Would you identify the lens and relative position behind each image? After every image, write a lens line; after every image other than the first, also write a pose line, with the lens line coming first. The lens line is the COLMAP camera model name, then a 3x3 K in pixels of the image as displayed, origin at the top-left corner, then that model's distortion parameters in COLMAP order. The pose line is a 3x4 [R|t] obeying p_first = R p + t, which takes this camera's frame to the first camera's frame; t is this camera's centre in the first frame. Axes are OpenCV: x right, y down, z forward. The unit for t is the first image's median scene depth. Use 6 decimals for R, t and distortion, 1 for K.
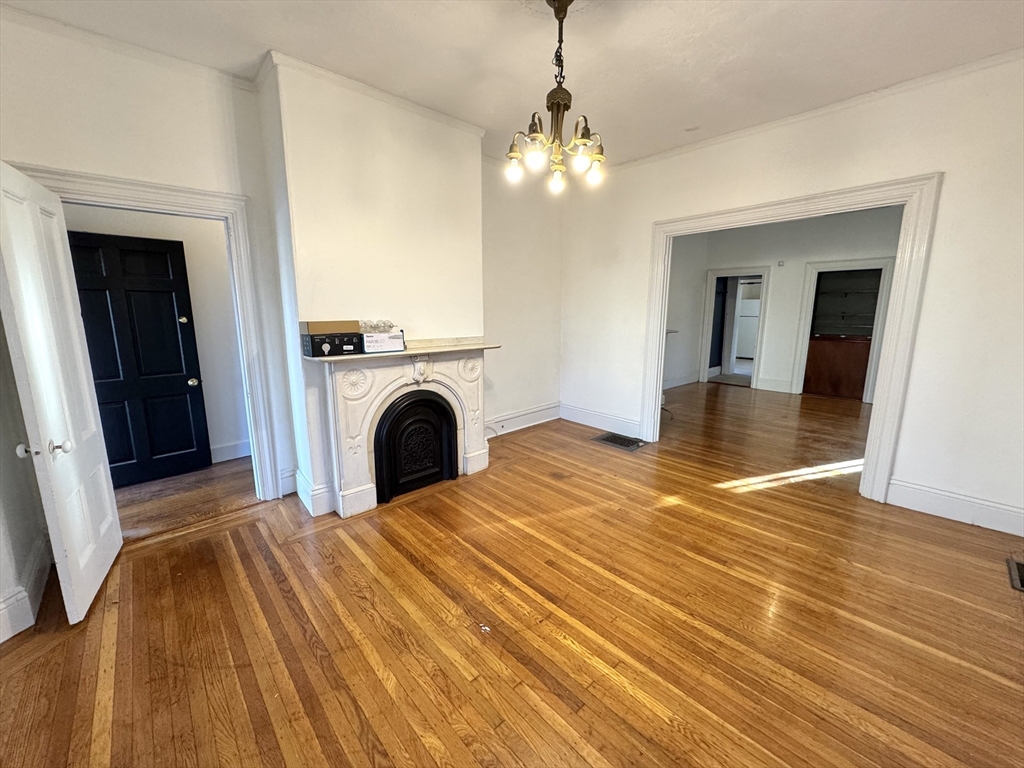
lens RADIAL K [[406.7, 0, 511.3], [0, 406.7, 383.7], [0, 0, 1]] dist [-0.000383, 0.000312]
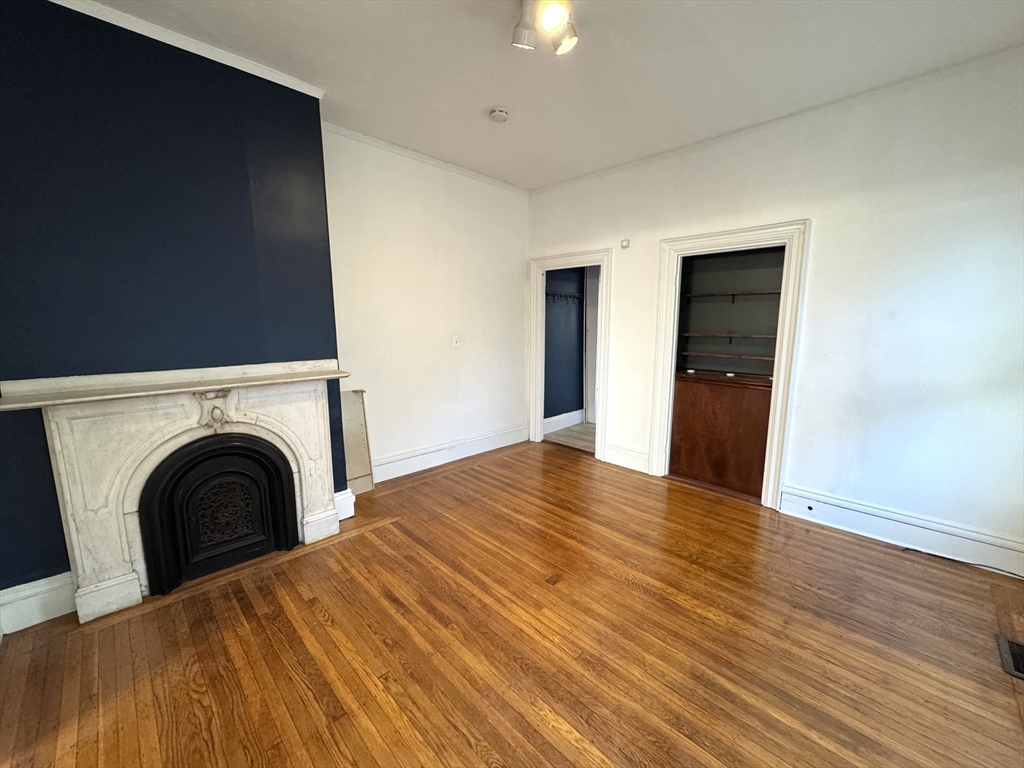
lens RADIAL K [[406.6, 0, 512.0], [0, 406.6, 384.0], [0, 0, 1]] dist [-0.004548, 0.000538]
pose [[0.999329, -0.007850, 0.035764, 1.194797], [0.008801, 0.999610, -0.026514, -0.218710], [-0.035542, 0.026811, 0.999008, 1.110628]]
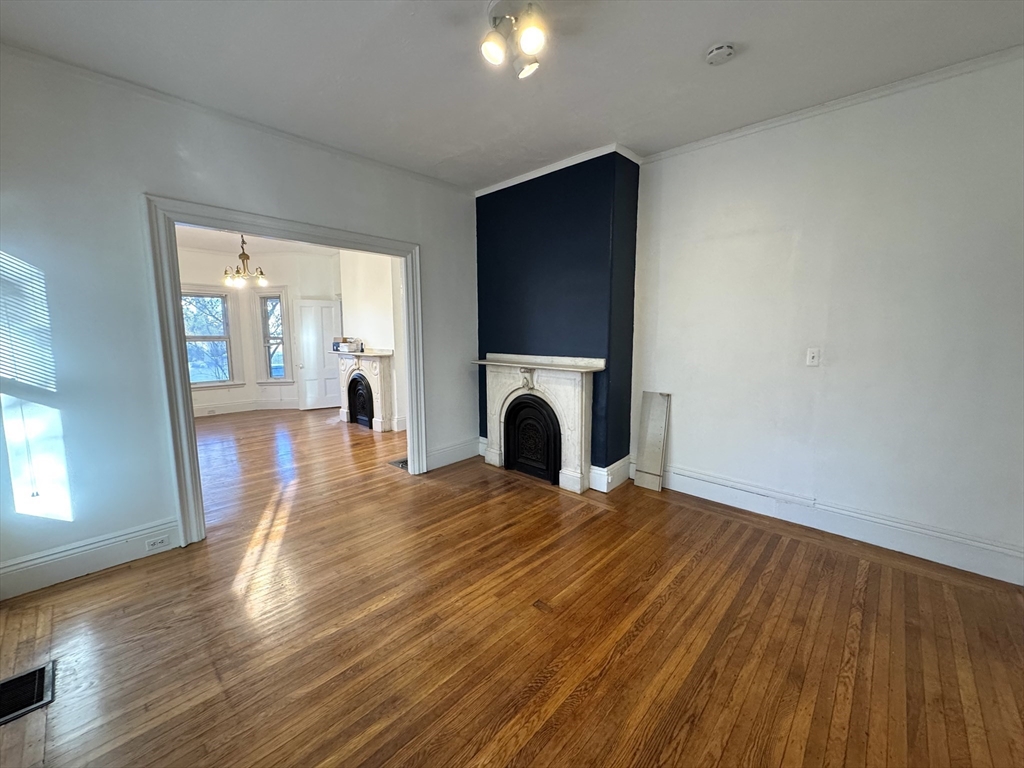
lens RADIAL K [[406.6, 0, 512.0], [0, 406.6, 384.0], [0, 0, 1]] dist [-0.004548, 0.000538]
pose [[0.071821, 0.128775, -0.989070, 2.013038], [-0.177325, 0.977482, 0.114390, -0.328619], [0.981528, 0.167171, 0.093039, 1.754959]]
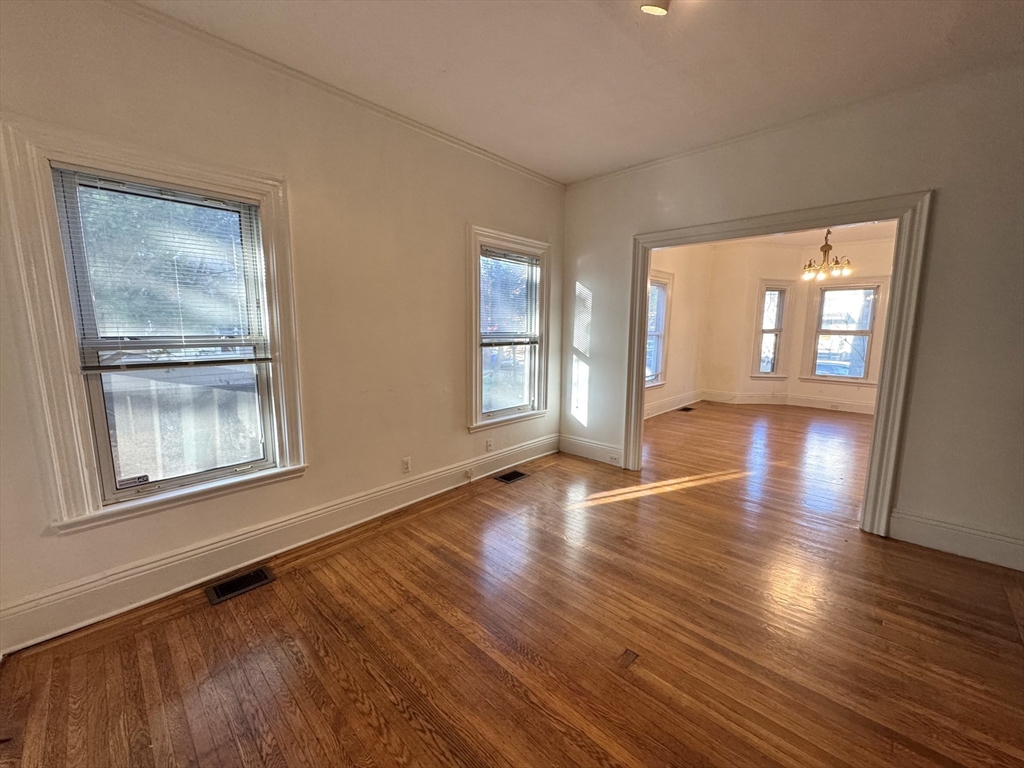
lens RADIAL K [[406.7, 0, 511.3], [0, 406.7, 383.7], [0, 0, 1]] dist [-0.000383, 0.000312]
pose [[-0.998226, 0.006504, -0.059180, 1.527394], [-0.012727, 0.947724, 0.318837, -0.449991], [0.058160, 0.319025, -0.945960, 2.411772]]
